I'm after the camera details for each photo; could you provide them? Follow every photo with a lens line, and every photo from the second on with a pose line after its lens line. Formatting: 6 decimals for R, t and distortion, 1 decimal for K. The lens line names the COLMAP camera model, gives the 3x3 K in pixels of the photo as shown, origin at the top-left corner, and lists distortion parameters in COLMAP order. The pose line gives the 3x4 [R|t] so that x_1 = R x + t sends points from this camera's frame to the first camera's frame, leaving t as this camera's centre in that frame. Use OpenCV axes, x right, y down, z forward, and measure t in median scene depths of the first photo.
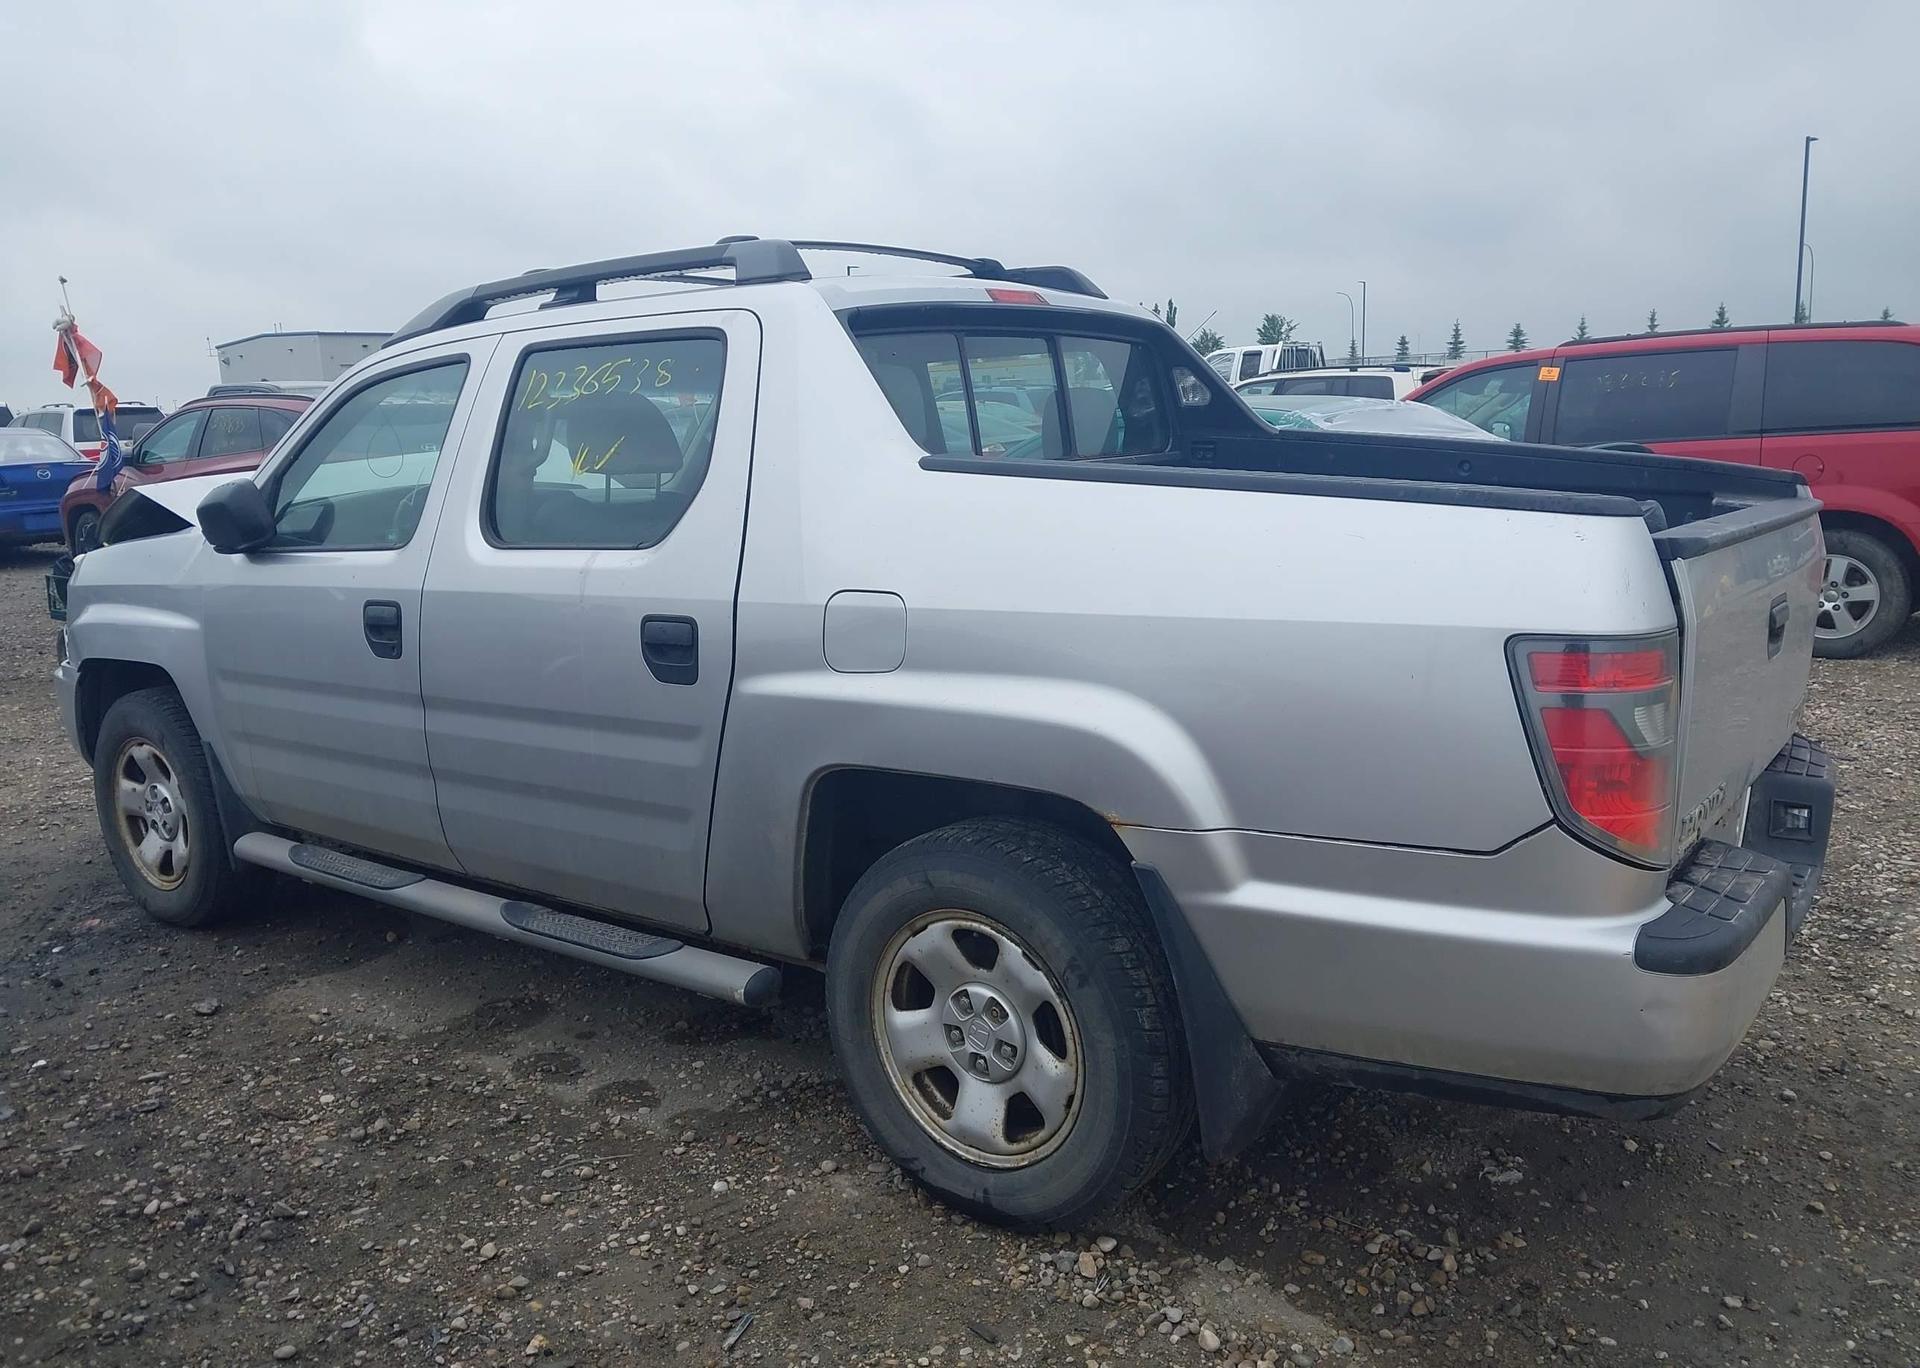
lens RADIAL K [[1460.9, 0, 914.2], [0, 1460.9, 706.6], [0, 0, 1]] dist [0.012328, -0.005459]
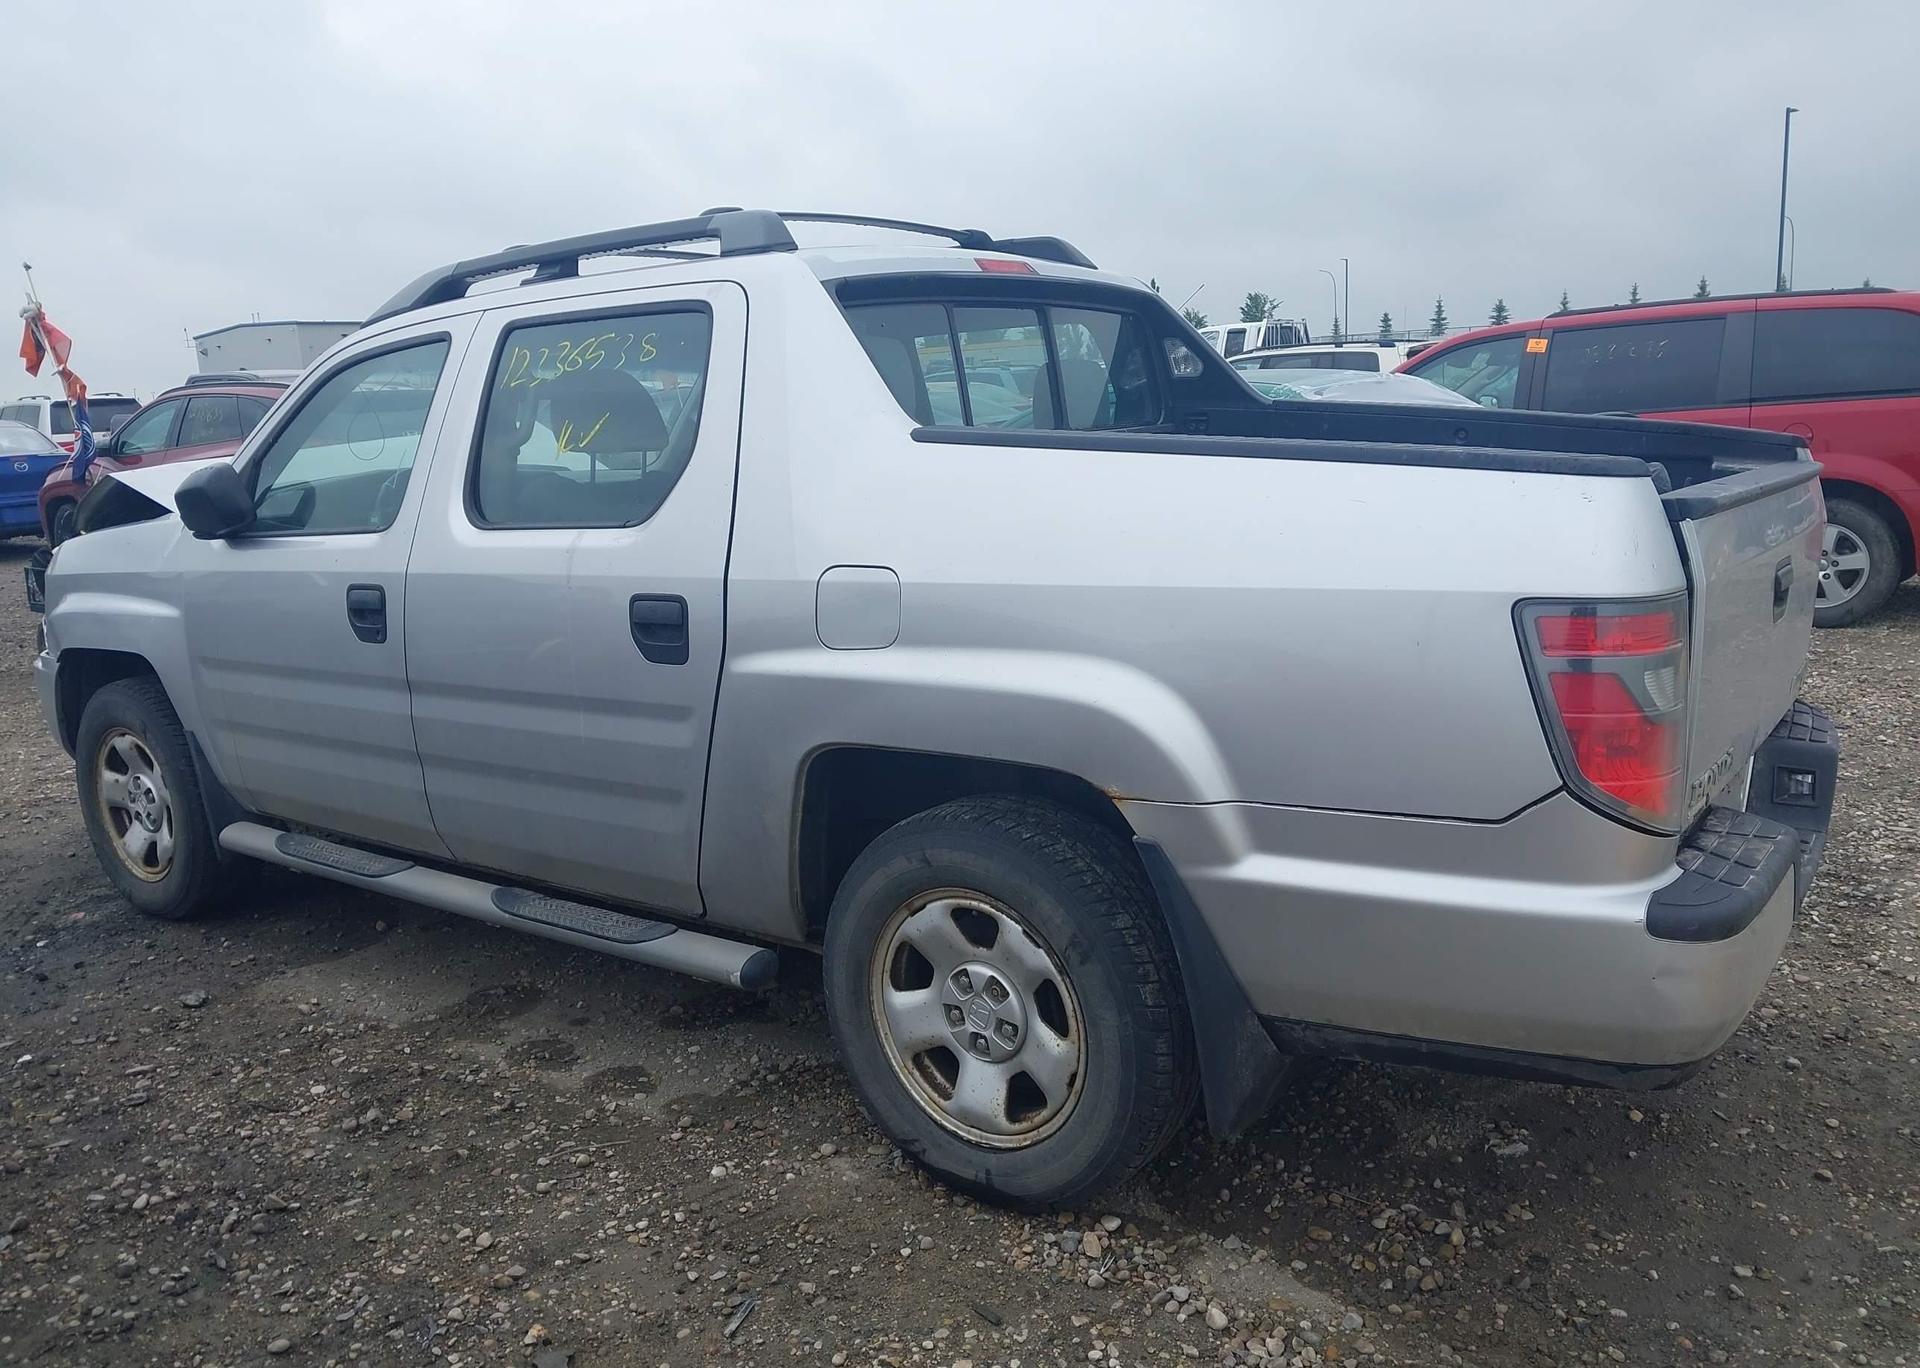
lens RADIAL K [[1460.9, 0, 914.2], [0, 1460.9, 706.6], [0, 0, 1]] dist [0.012328, -0.005459]
pose [[0.999878, -0.013255, 0.008317, -0.004533], [0.013164, 0.999853, 0.010969, 0.004938], [-0.008461, -0.010859, 0.999905, 0.014548]]
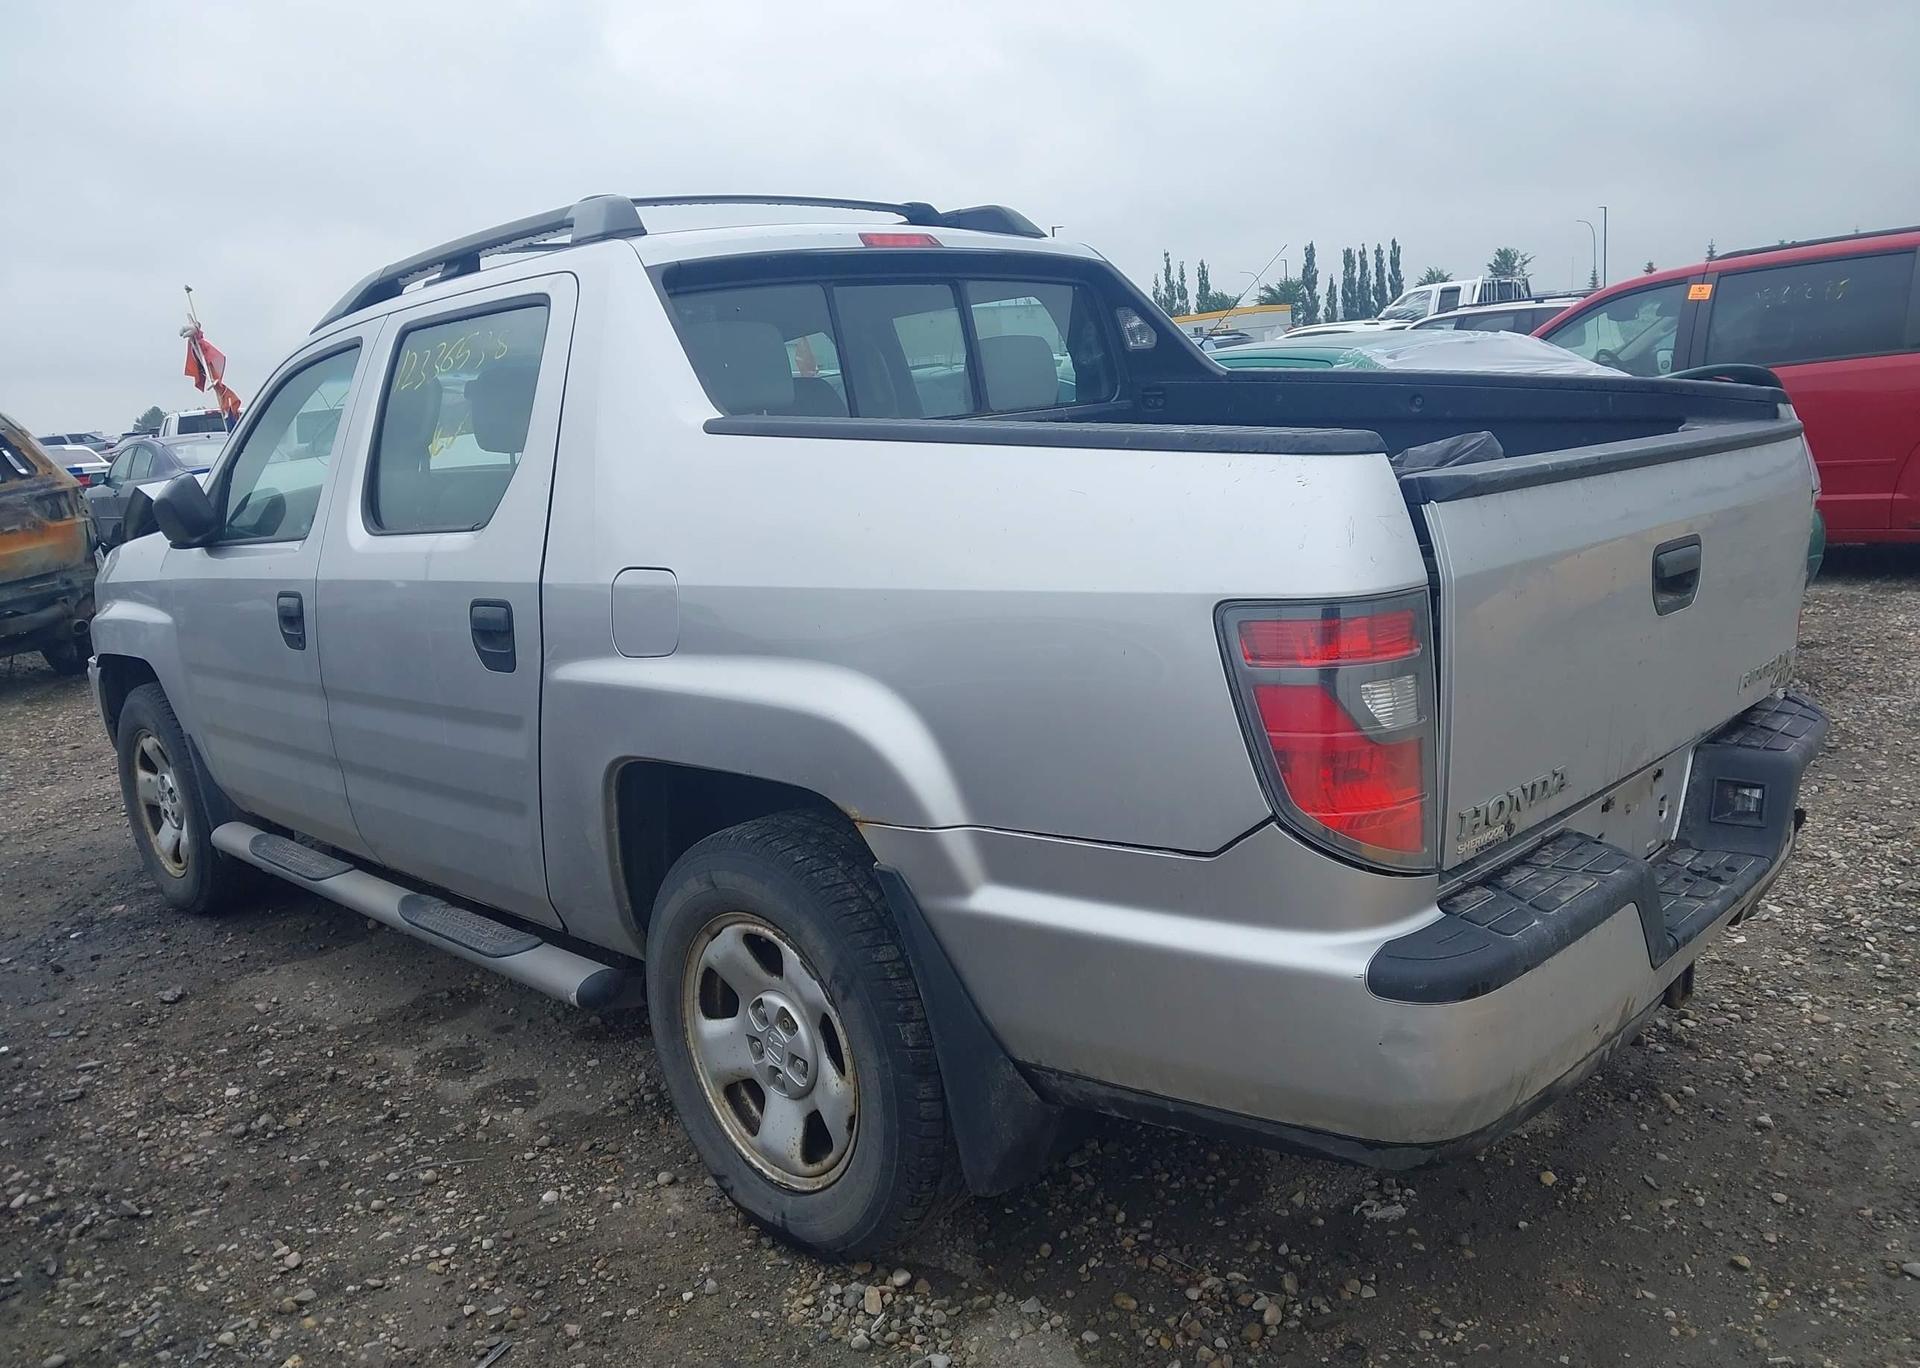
lens RADIAL K [[1460.9, 0, 914.2], [0, 1460.9, 706.6], [0, 0, 1]] dist [0.012328, -0.005459]
pose [[0.989578, -0.020120, -0.142588, 0.246907], [0.023342, 0.999508, 0.020961, -0.006625], [0.142096, -0.024070, 0.989560, 0.095350]]
